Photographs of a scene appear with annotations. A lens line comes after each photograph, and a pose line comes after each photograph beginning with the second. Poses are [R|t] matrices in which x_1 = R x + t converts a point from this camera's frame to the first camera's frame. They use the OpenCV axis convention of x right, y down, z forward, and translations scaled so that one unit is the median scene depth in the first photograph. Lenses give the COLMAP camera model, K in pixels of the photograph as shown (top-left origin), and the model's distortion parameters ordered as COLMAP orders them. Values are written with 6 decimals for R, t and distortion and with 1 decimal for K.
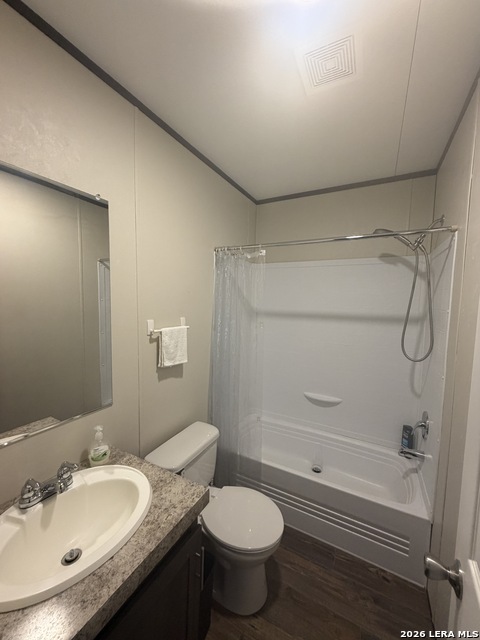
lens RADIAL K [[256.6, 0, 237.3], [0, 256.6, 321.7], [0, 0, 1]] dist [0.002128, 0.000406]
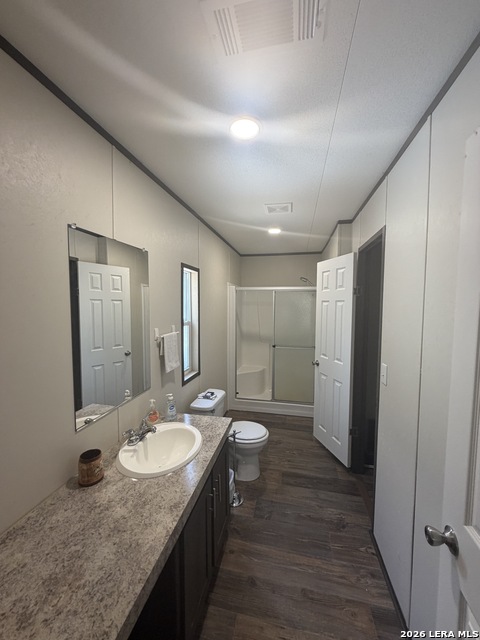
lens RADIAL K [[256.6, 0, 240.6], [0, 256.6, 317.2], [0, 0, 1]] dist [0.002128, 0.000406]
pose [[0.955207, -0.020138, 0.295253, -0.313659], [0.025453, 0.999576, -0.014171, -0.036829], [-0.294842, 0.021051, 0.955314, -0.413984]]
